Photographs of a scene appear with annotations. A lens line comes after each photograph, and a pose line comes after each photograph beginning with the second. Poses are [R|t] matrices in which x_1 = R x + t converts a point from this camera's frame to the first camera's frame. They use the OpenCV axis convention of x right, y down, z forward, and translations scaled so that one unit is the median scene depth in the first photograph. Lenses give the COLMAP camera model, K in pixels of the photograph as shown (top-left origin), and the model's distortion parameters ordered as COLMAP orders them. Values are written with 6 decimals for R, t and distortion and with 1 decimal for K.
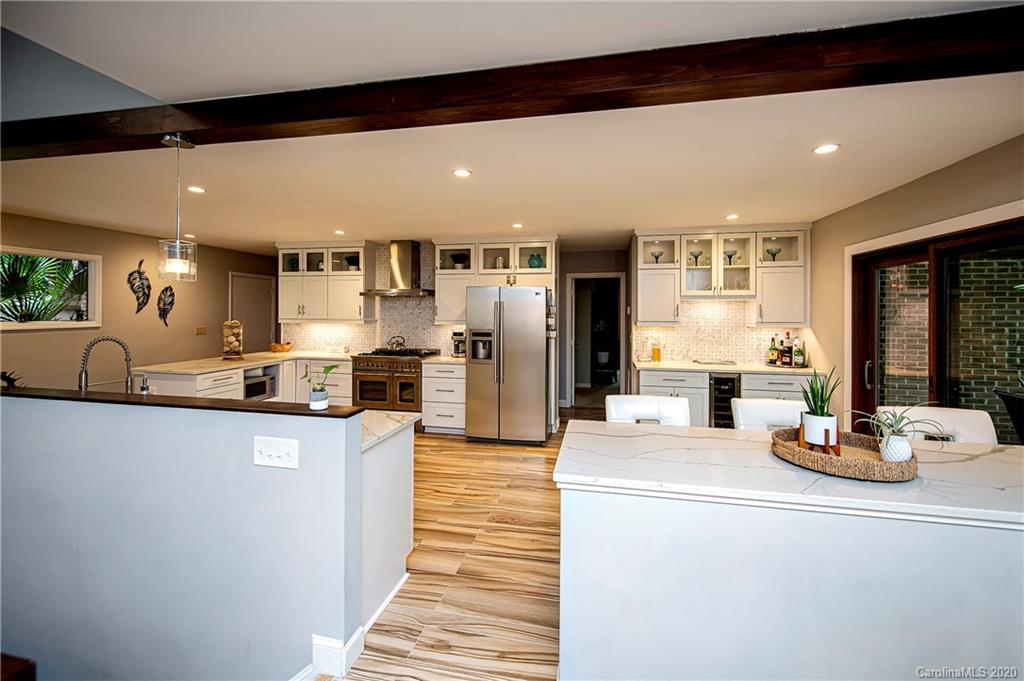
lens RADIAL K [[427.3, 0, 512.8], [0, 427.3, 303.0], [0, 0, 1]] dist [0.000910, 0.000008]
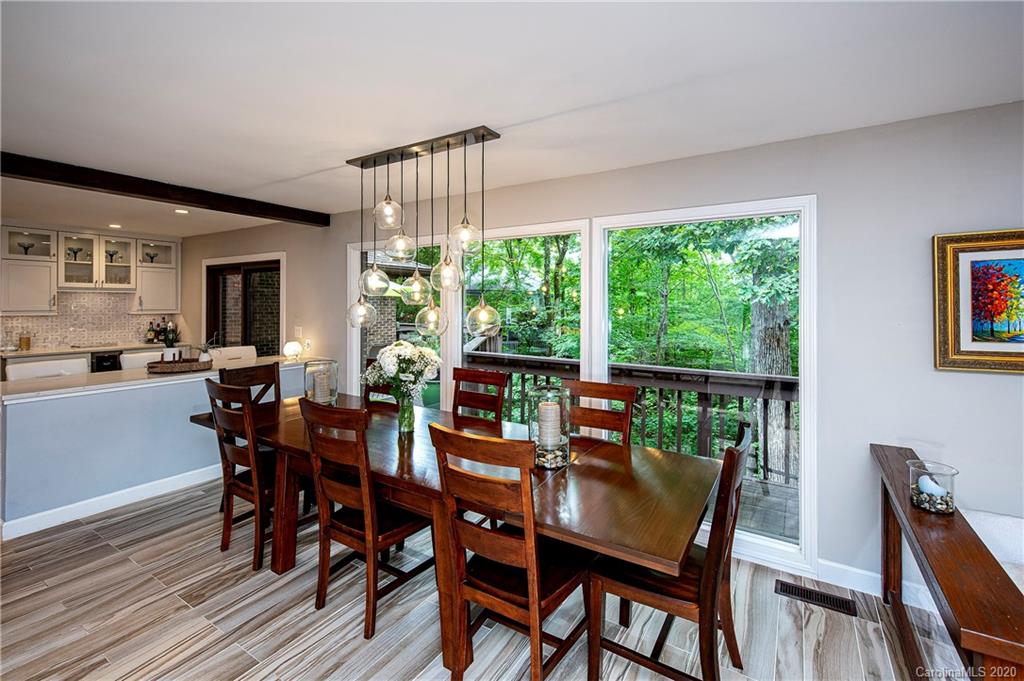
lens RADIAL K [[440.3, 0, 513.6], [0, 440.3, 305.3], [0, 0, 1]] dist [-0.001035, -0.000301]
pose [[0.333682, -0.008062, 0.942651, -0.281270], [-0.018365, 0.999718, 0.015051, -0.008334], [-0.942507, -0.022334, 0.333440, -0.480172]]
